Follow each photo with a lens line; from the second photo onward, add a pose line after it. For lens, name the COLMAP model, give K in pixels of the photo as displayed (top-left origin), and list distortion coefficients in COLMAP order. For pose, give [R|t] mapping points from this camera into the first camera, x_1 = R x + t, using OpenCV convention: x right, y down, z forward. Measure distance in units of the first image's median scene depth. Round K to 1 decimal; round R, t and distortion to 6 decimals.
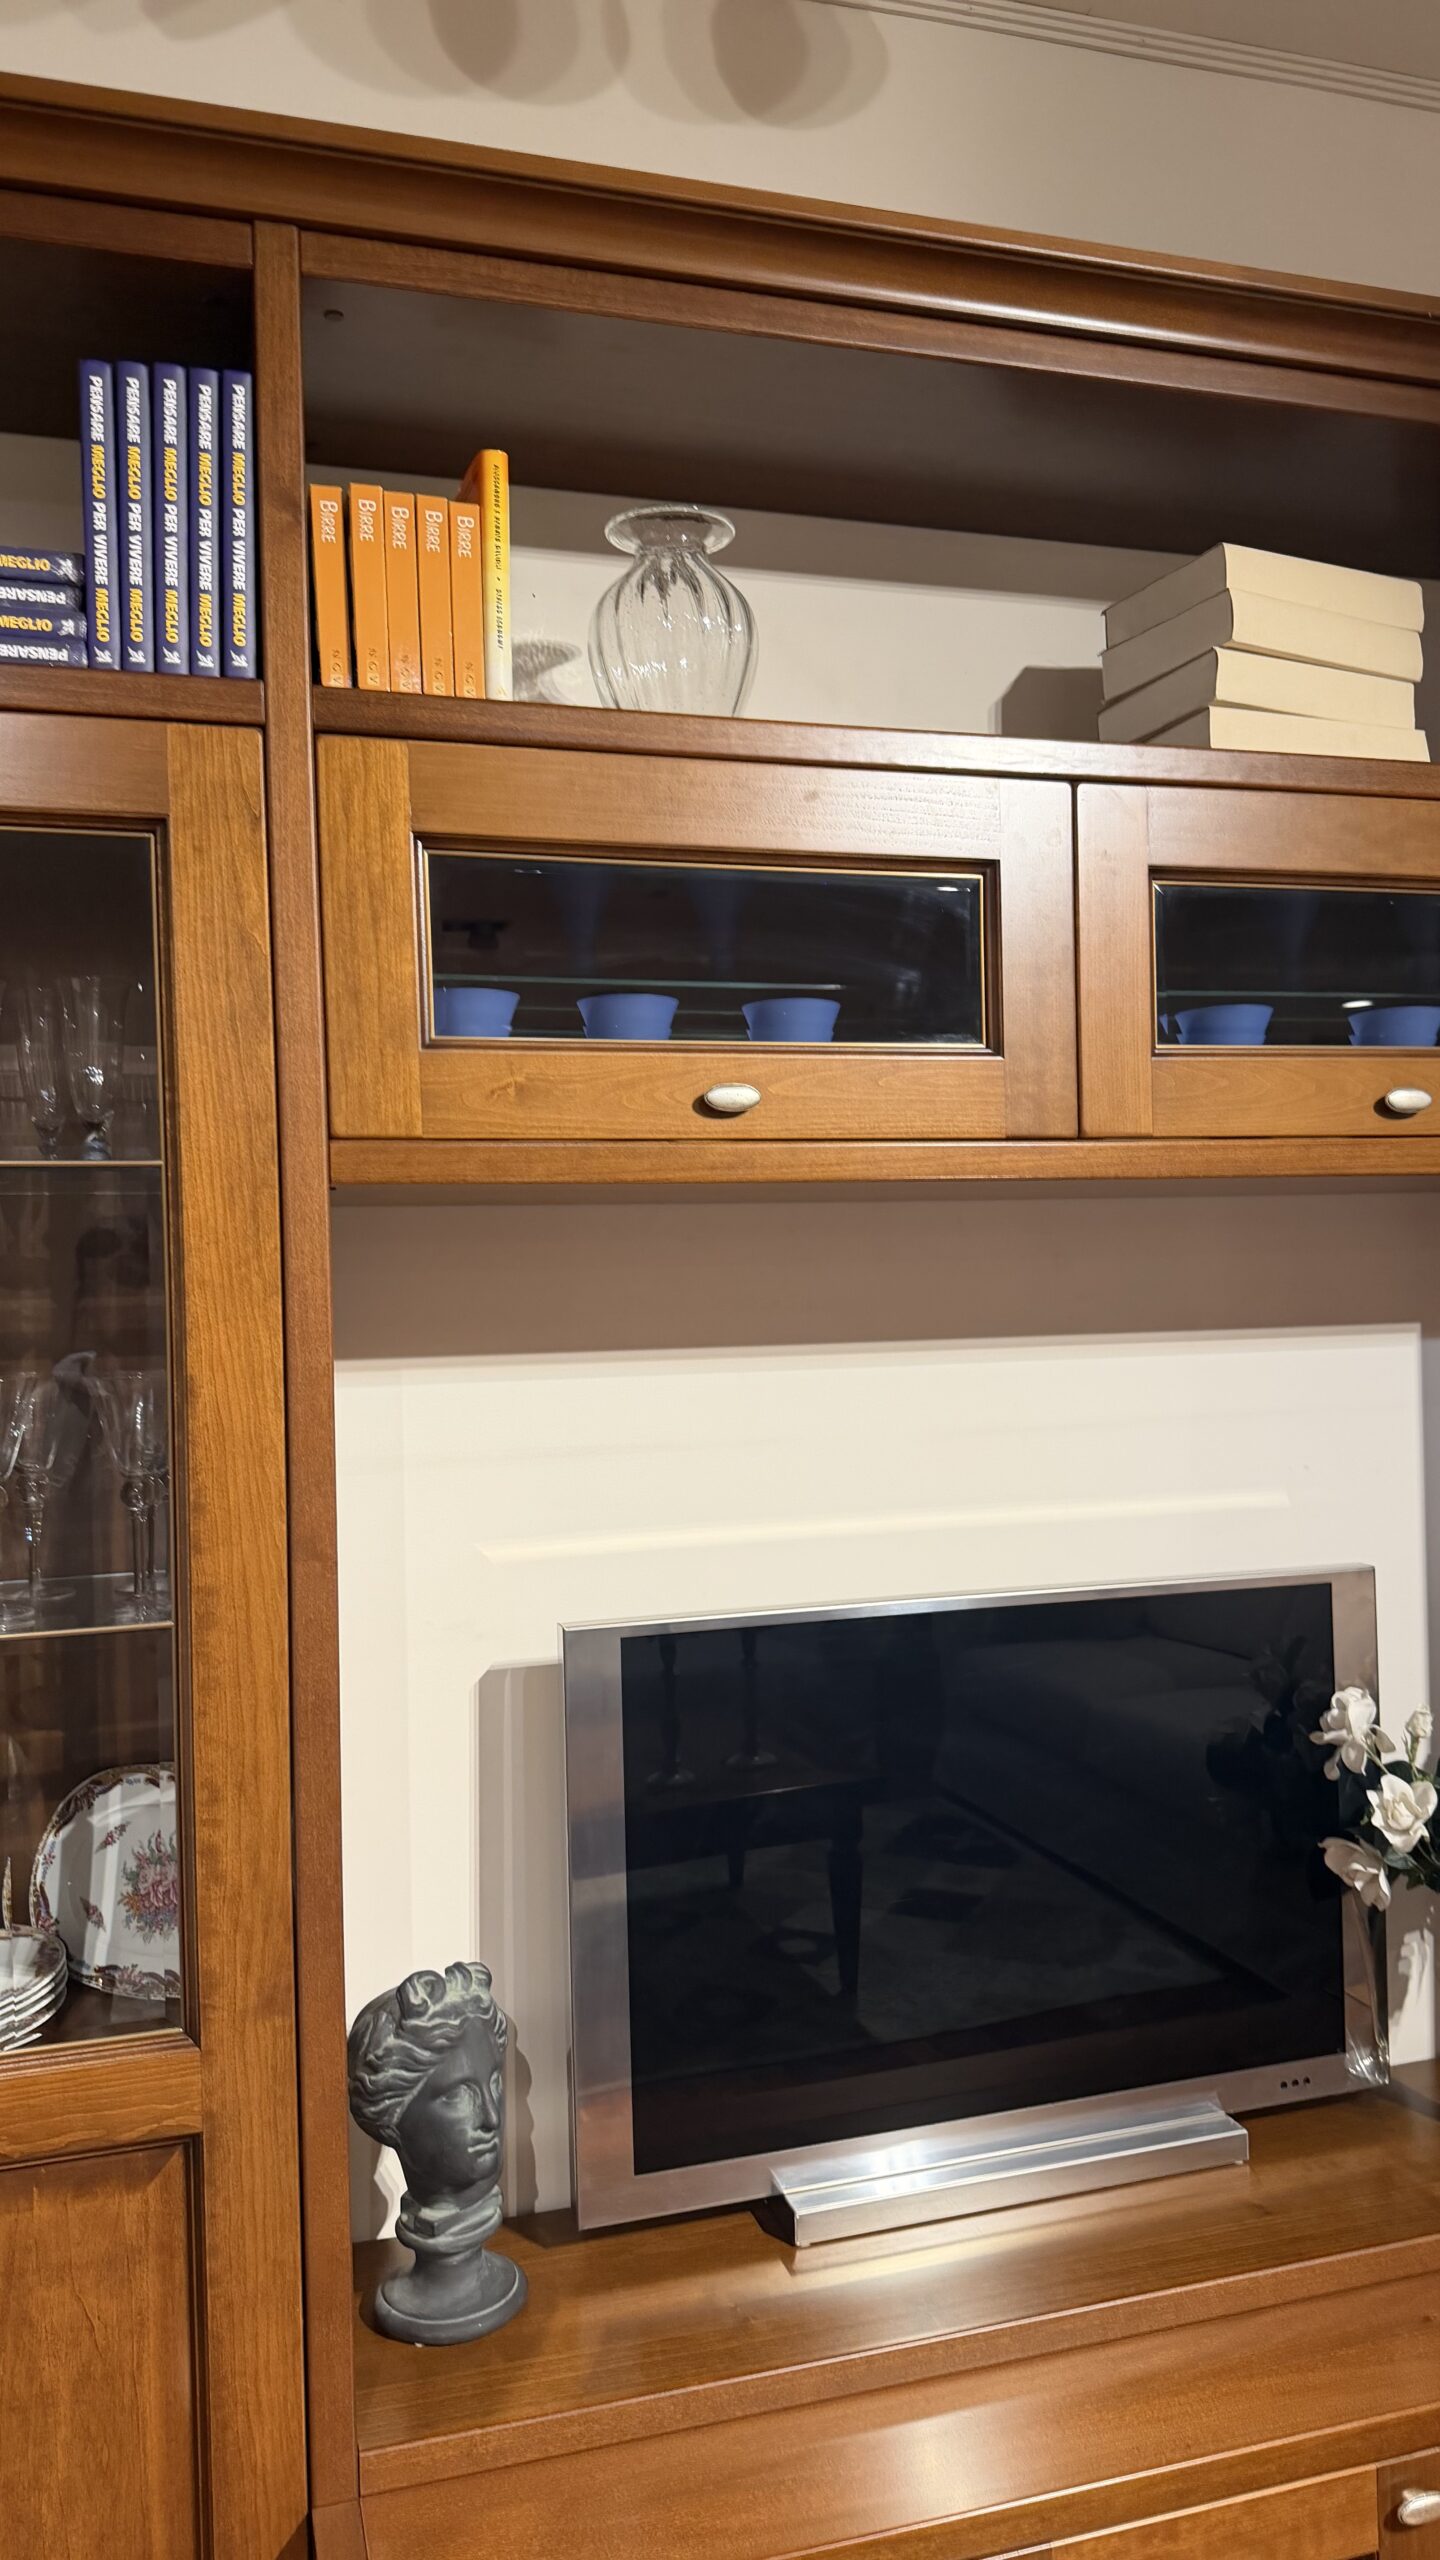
lens RADIAL K [[1805.0, 0, 733.7], [0, 1805.0, 1300.6], [0, 0, 1]] dist [0.060882, -0.076142]
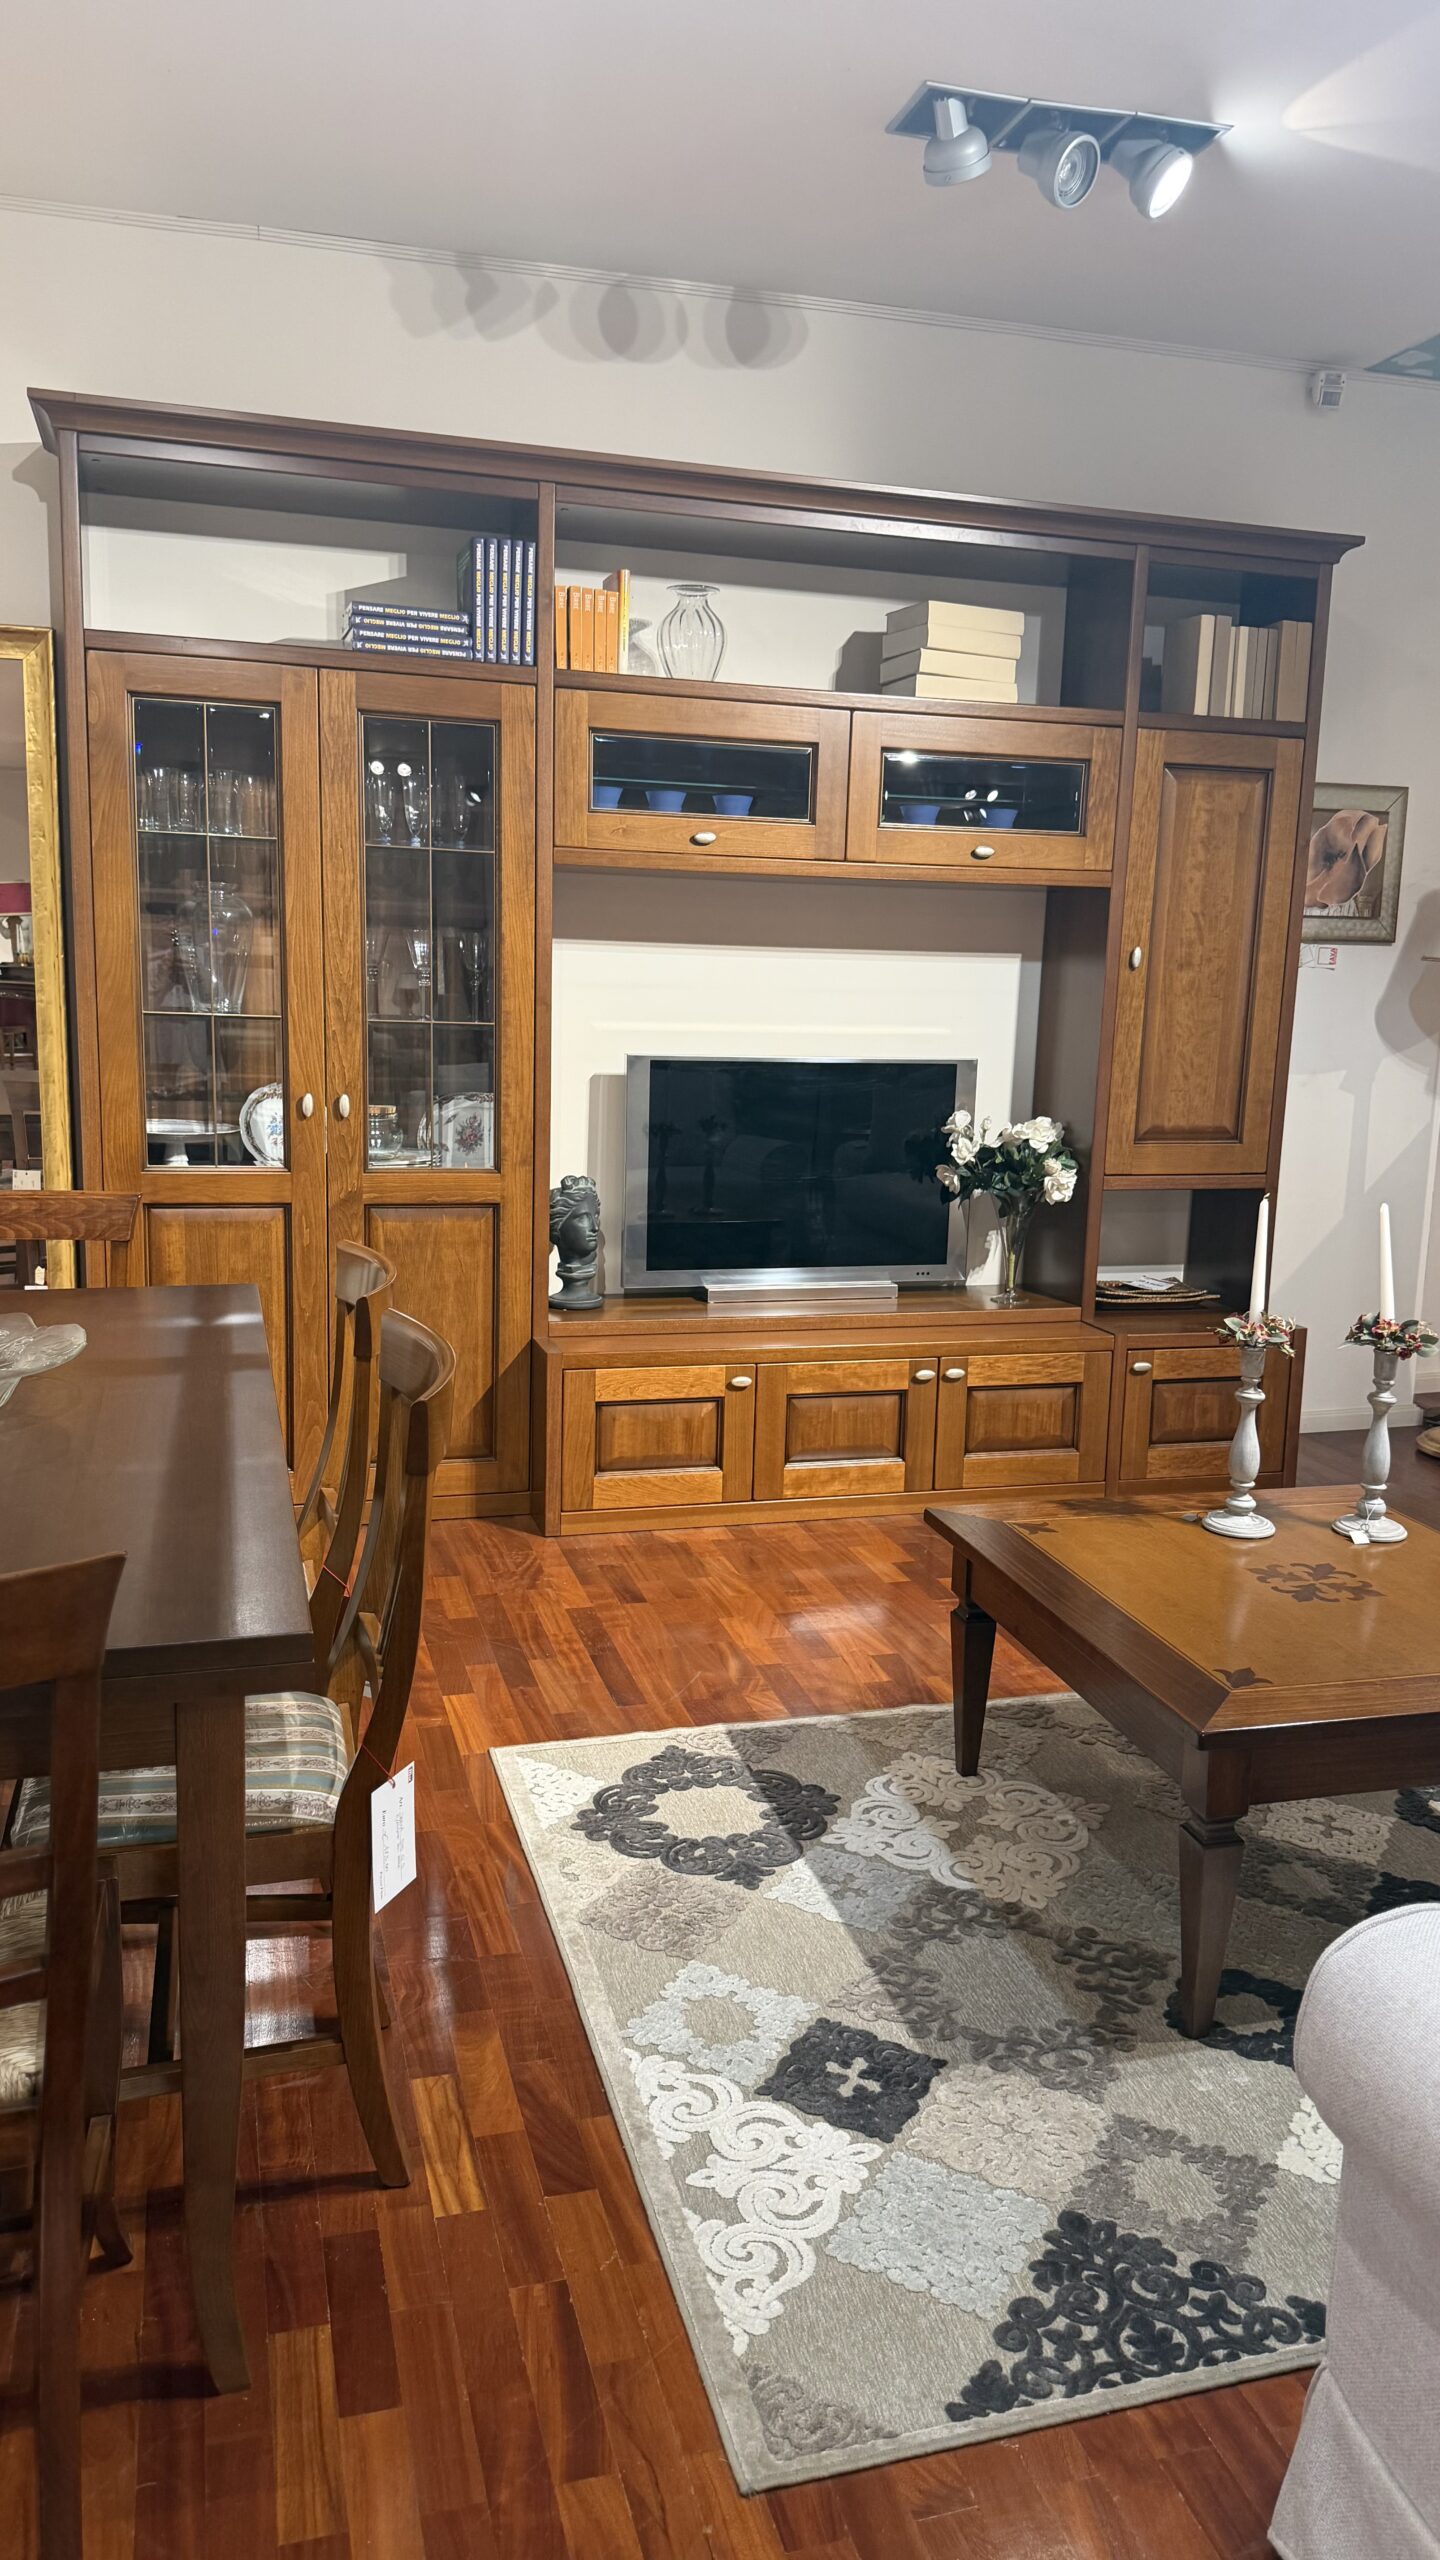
lens RADIAL K [[1792.1, 0, 730.9], [0, 1792.1, 1301.4], [0, 0, 1]] dist [0.106850, -0.150328]
pose [[0.998445, 0.055460, 0.005656, 0.059829], [-0.055574, 0.982218, 0.179327, 0.076936], [0.004390, -0.179363, 0.983773, -1.702970]]
